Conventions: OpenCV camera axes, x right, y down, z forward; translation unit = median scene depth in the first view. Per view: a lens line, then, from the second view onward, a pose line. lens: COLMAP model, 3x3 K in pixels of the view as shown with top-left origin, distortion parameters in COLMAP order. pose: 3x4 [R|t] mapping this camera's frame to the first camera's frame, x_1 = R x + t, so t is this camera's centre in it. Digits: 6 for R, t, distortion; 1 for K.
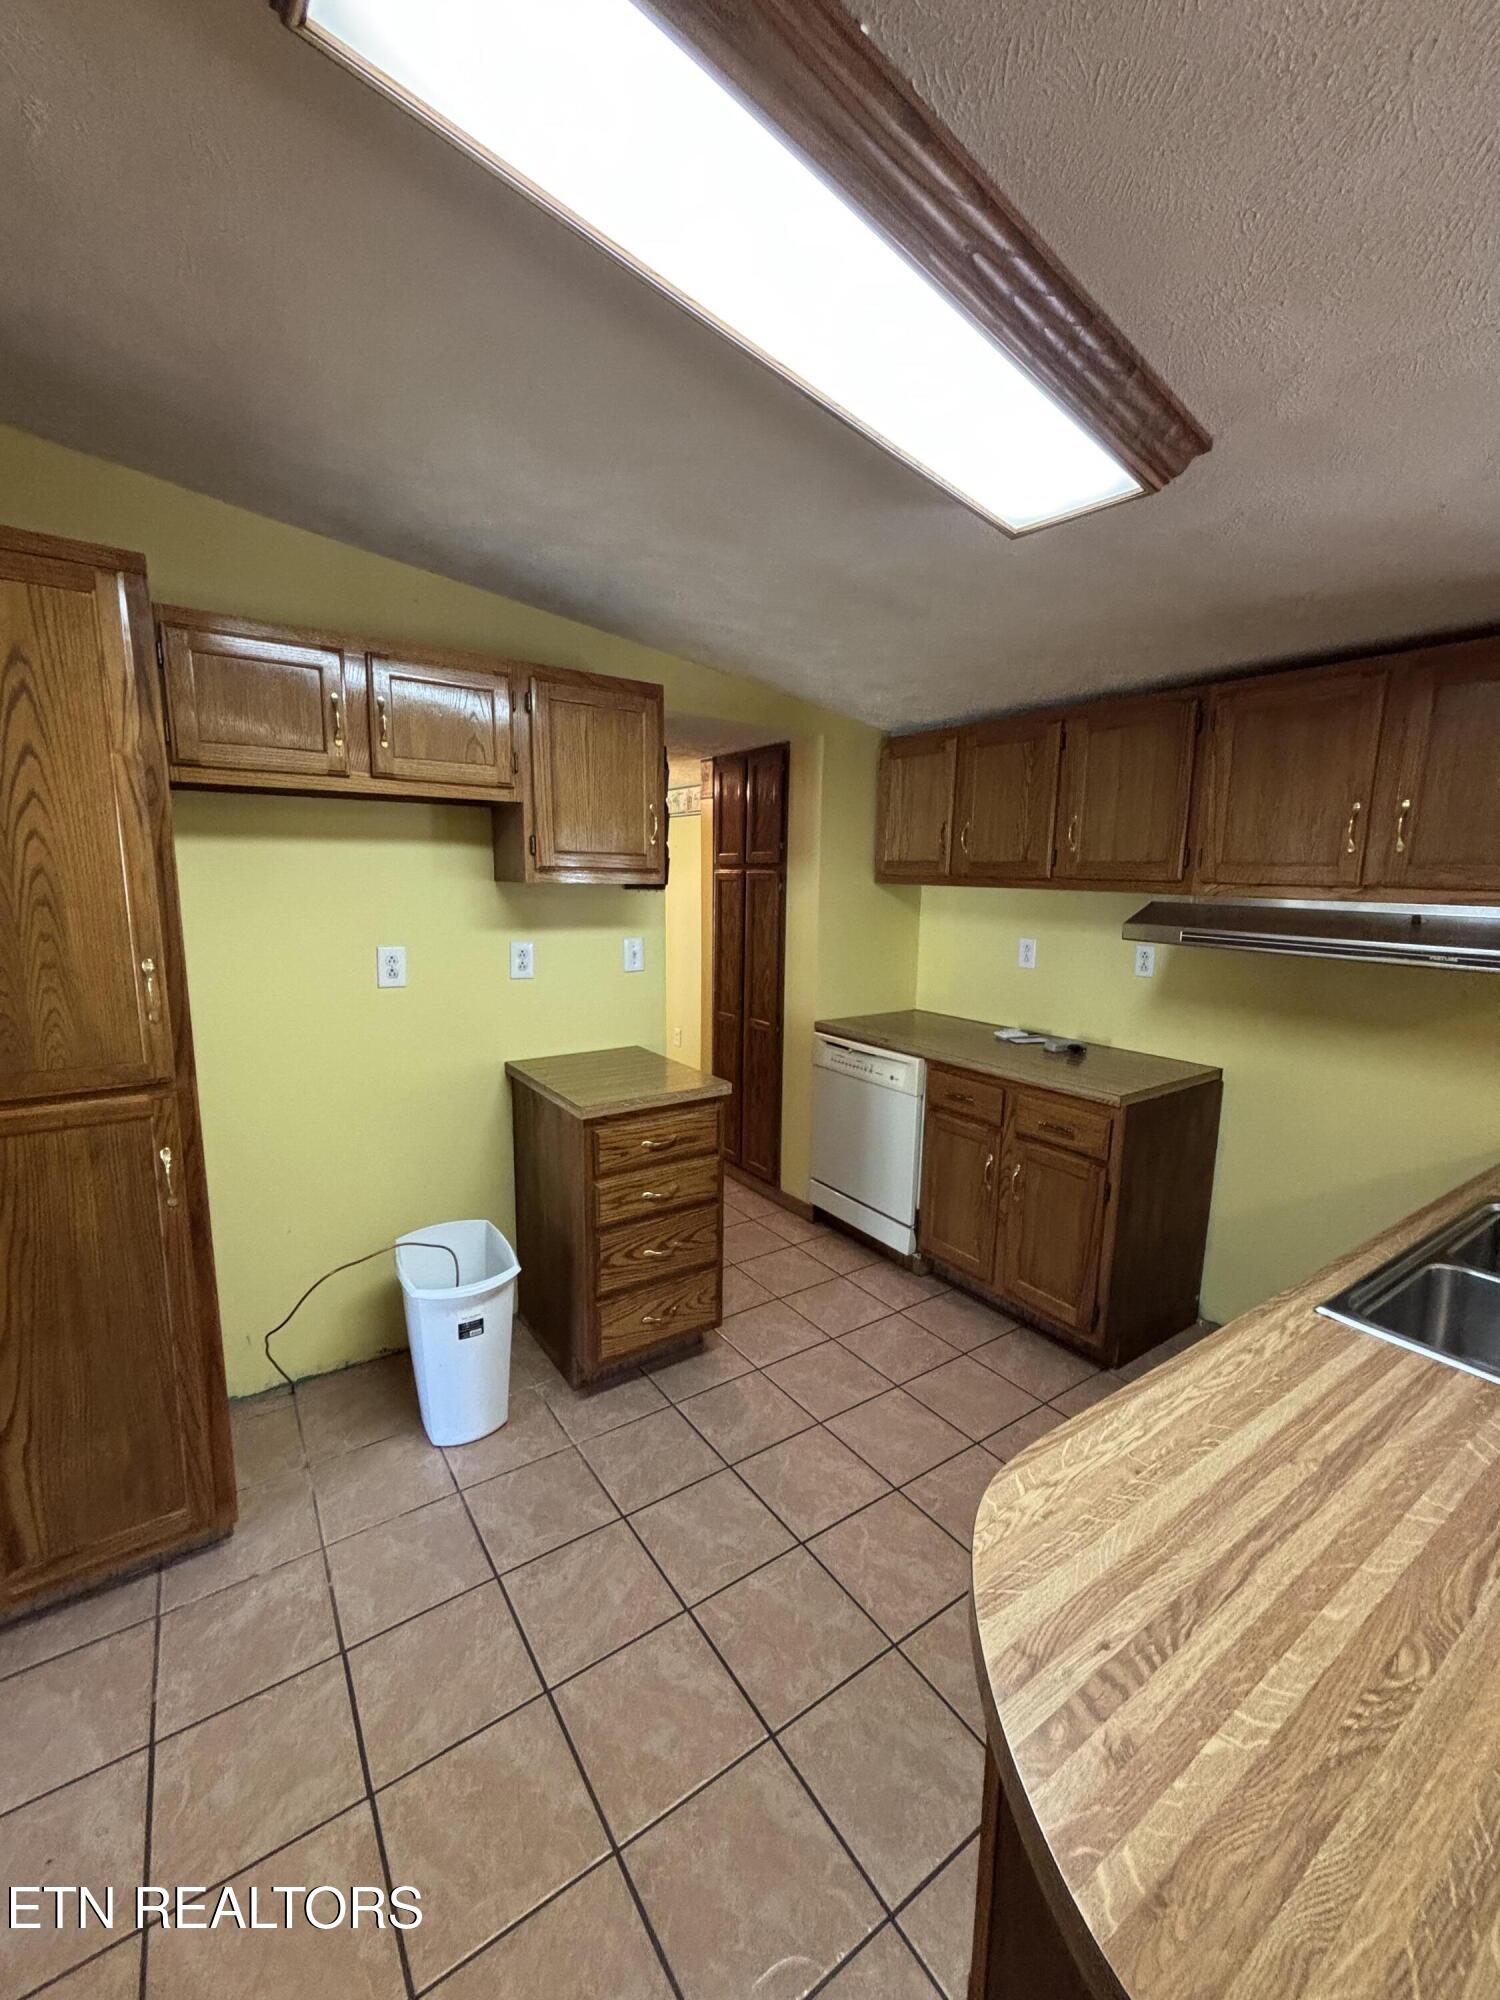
lens RADIAL K [[802.6, 0, 755.7], [0, 802.6, 989.2], [0, 0, 1]] dist [0.001960, -0.000883]
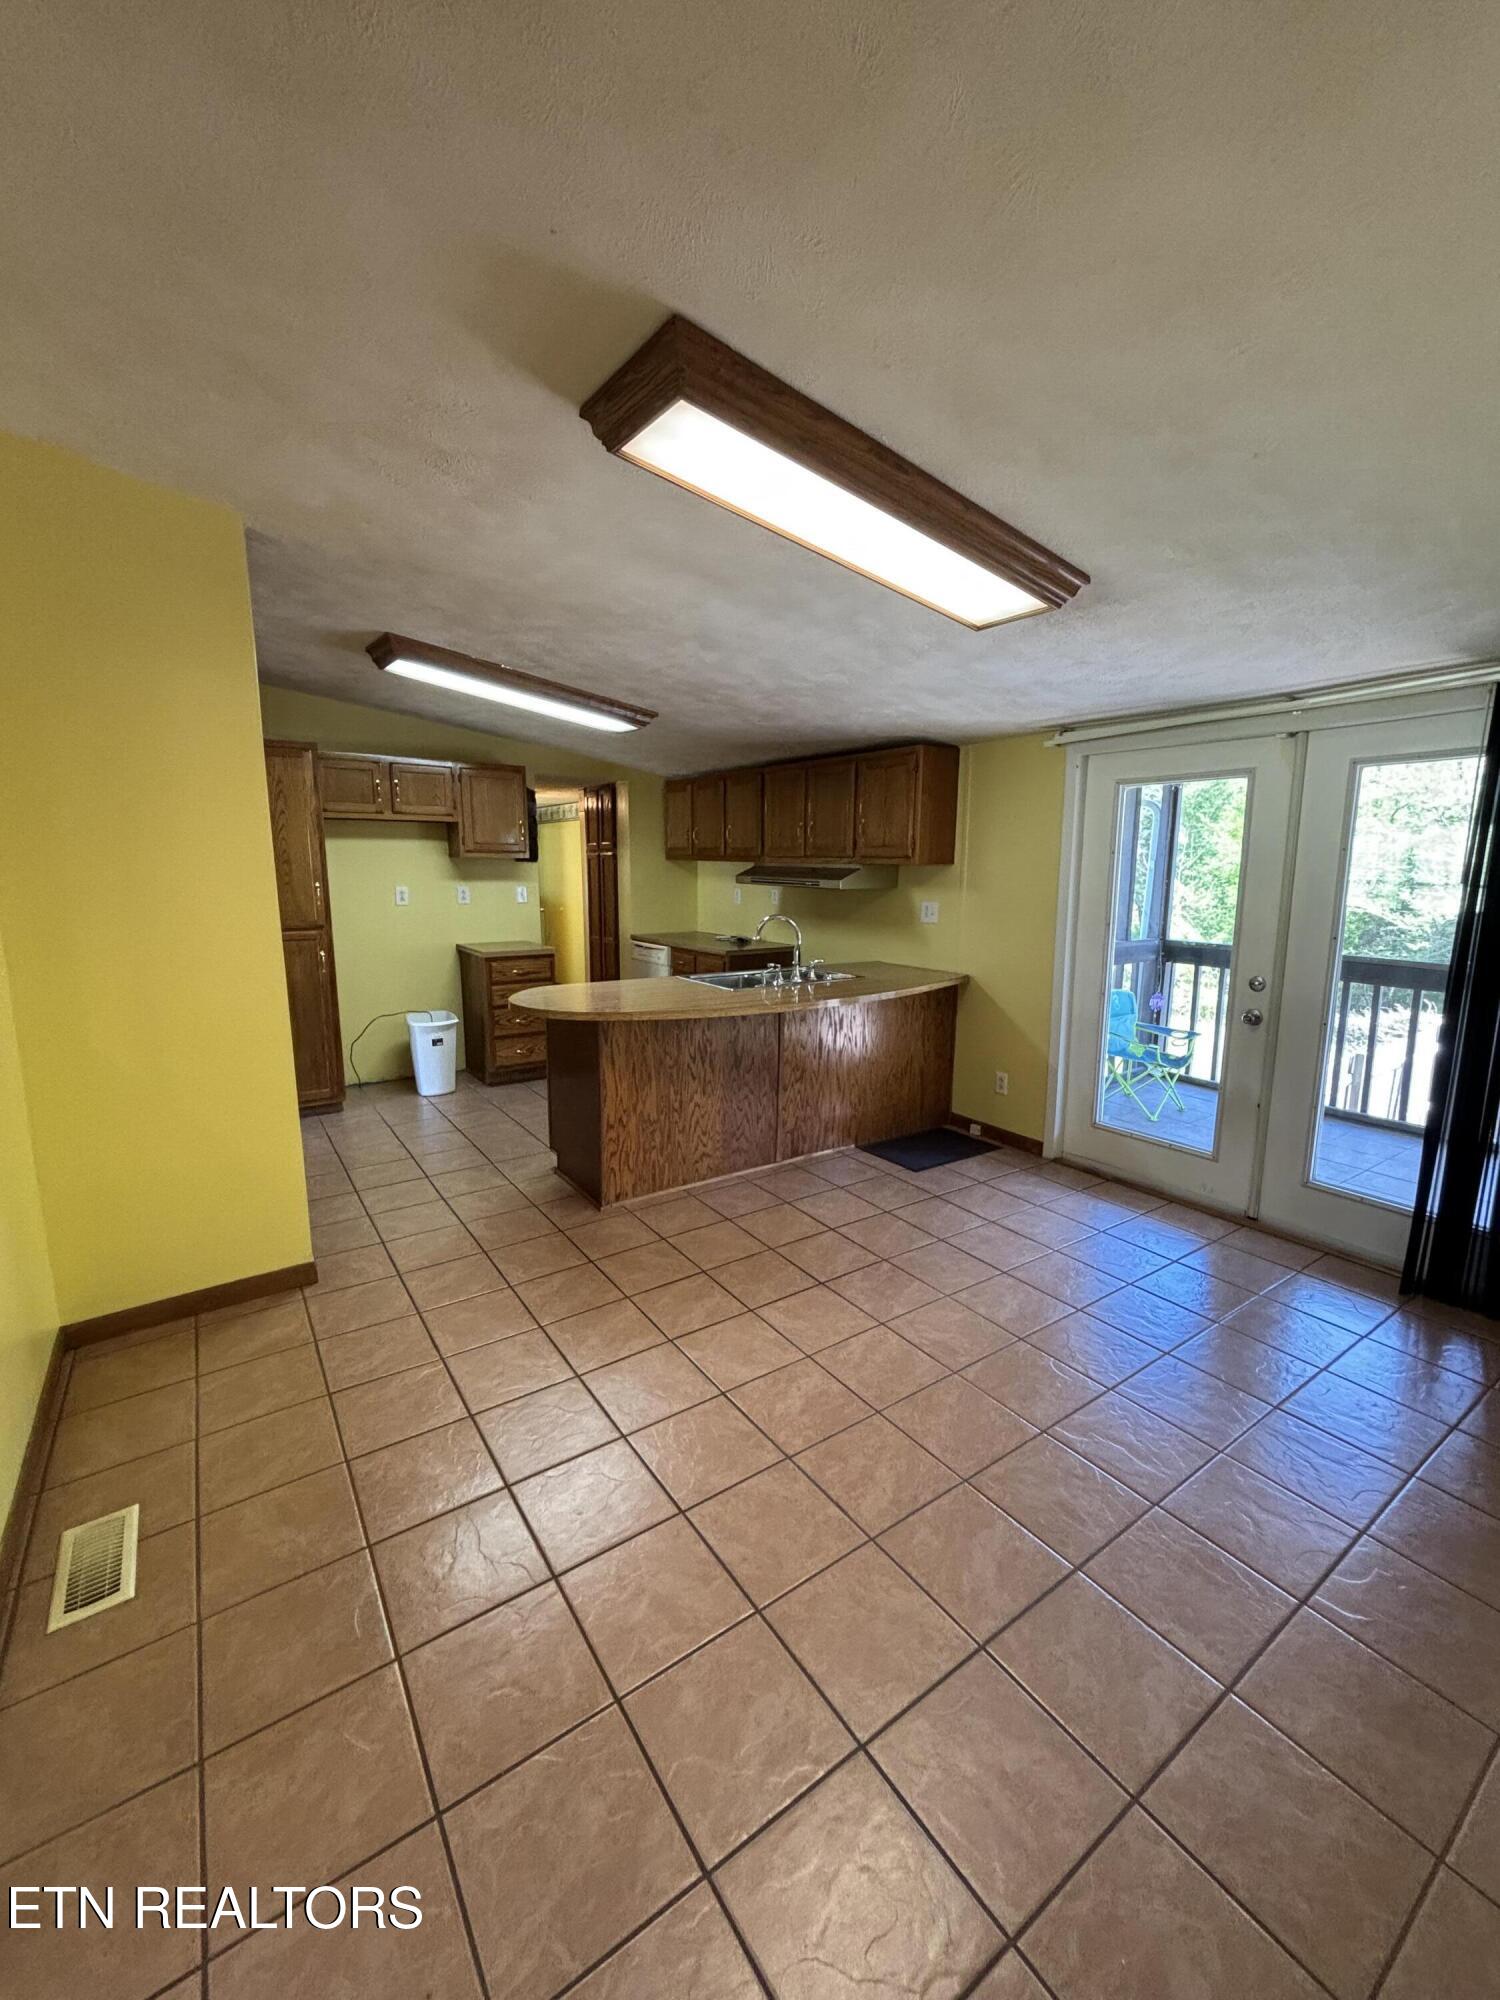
lens RADIAL K [[802.6, 0, 761.4], [0, 802.6, 1000.9], [0, 0, 1]] dist [0.001960, -0.000883]
pose [[0.999987, -0.003809, -0.003422, 0.516612], [0.003896, 0.999657, 0.025880, 0.198282], [0.003322, -0.025893, 0.999659, -1.157784]]
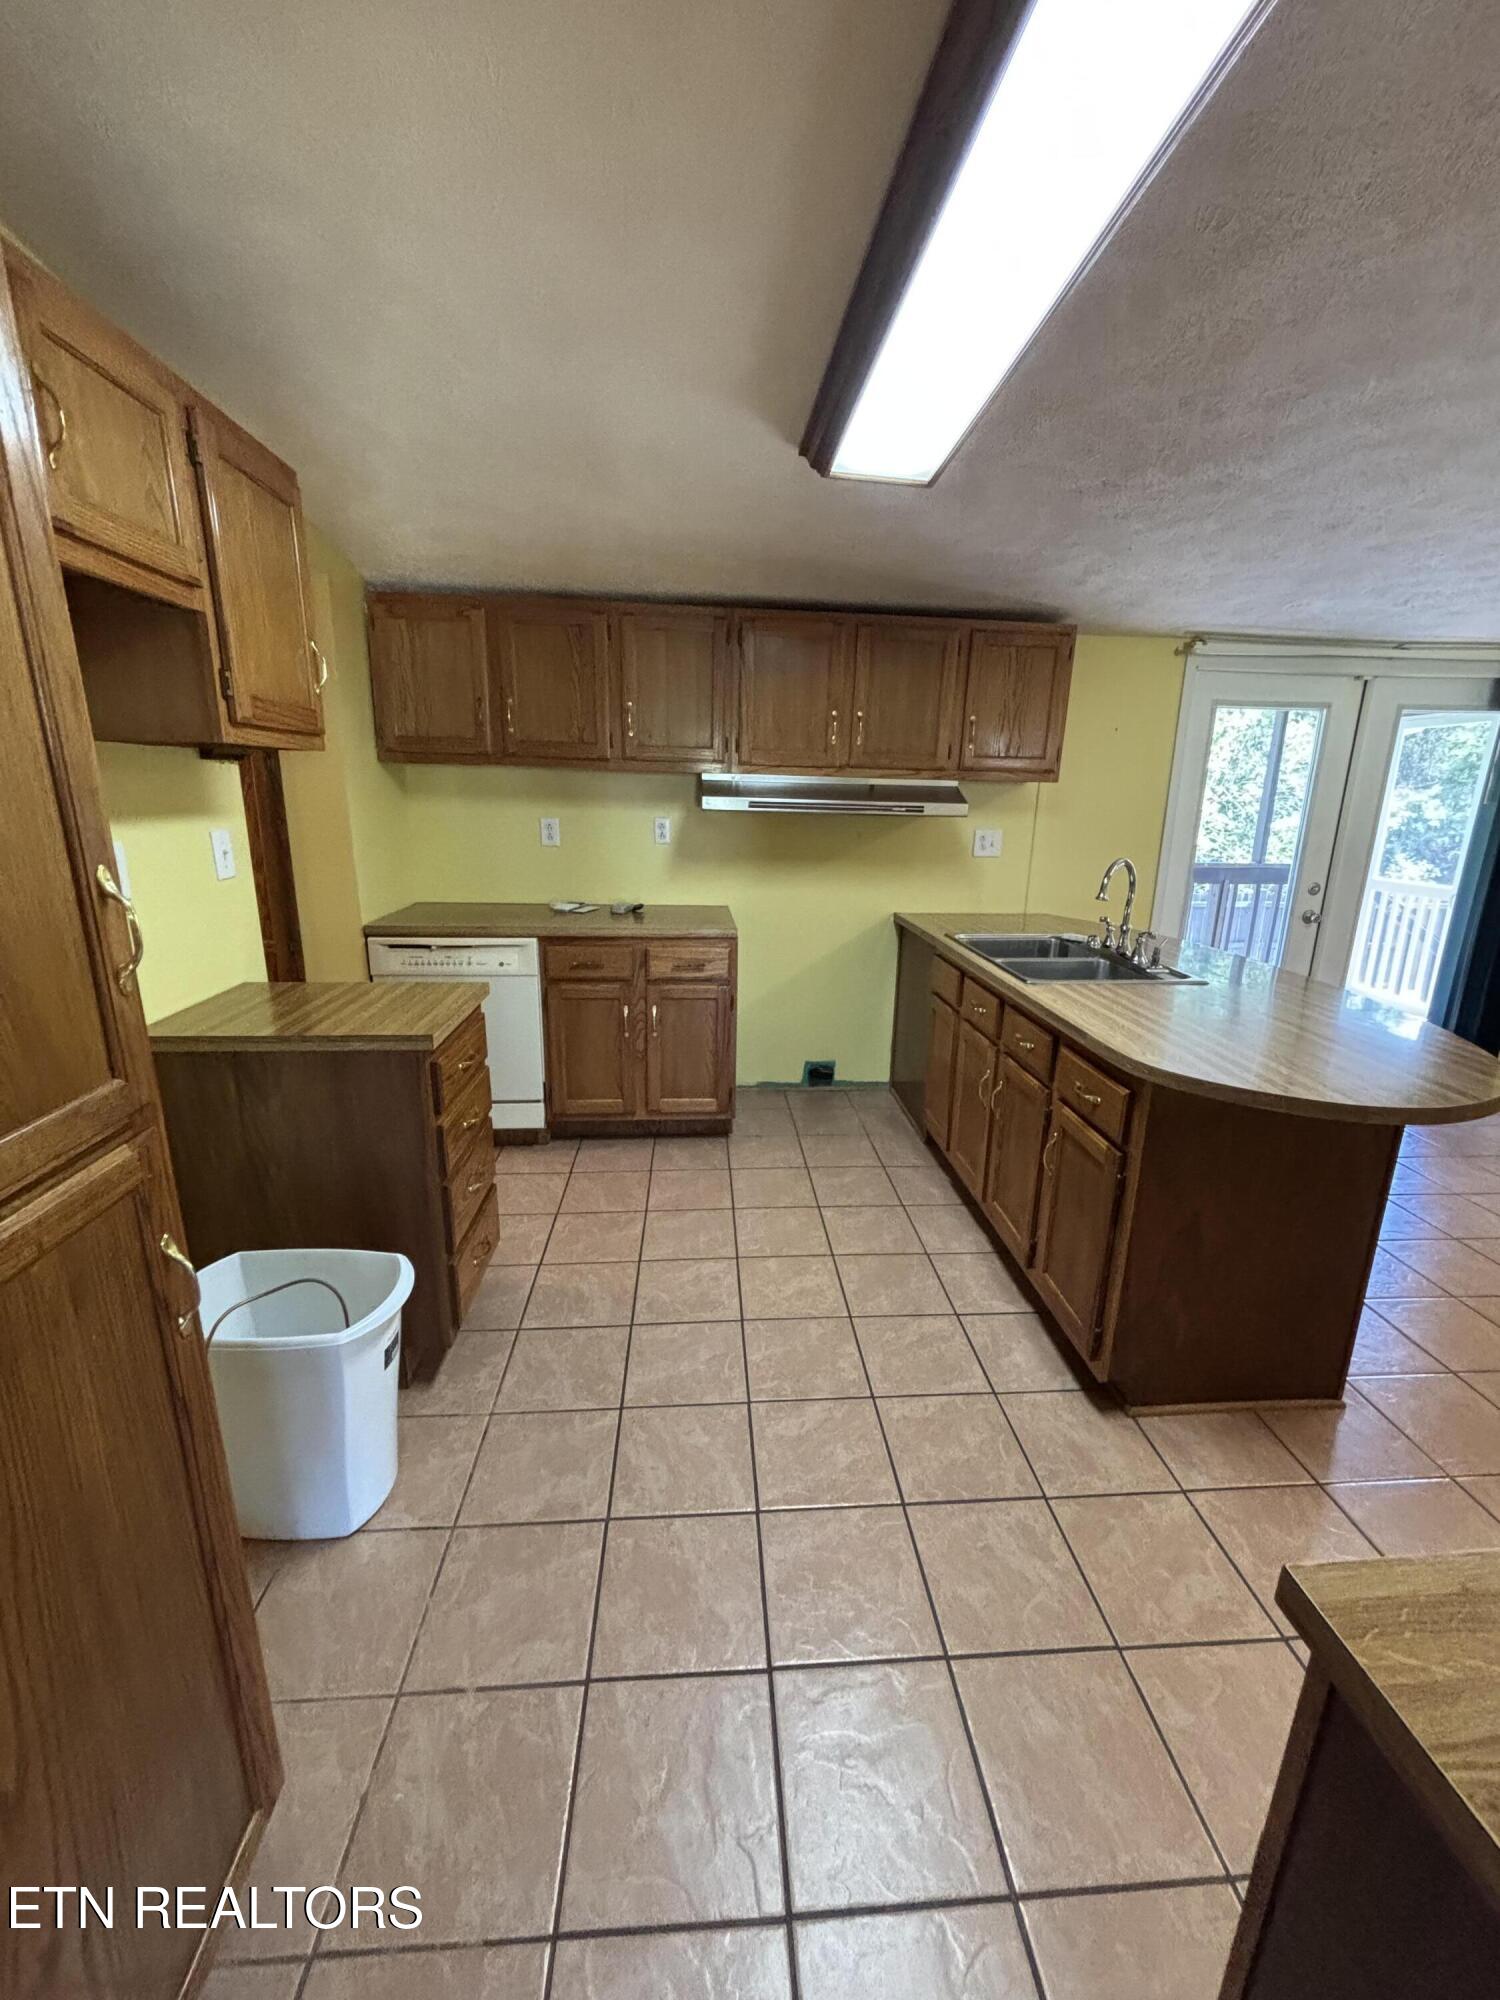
lens RADIAL K [[802.6, 0, 742.2], [0, 802.6, 995.8], [0, 0, 1]] dist [0.001960, -0.000883]
pose [[0.516759, -0.217800, 0.827963, -0.610112], [0.108909, 0.975966, 0.188759, -0.006829], [-0.849175, -0.007370, 0.528060, 0.271496]]
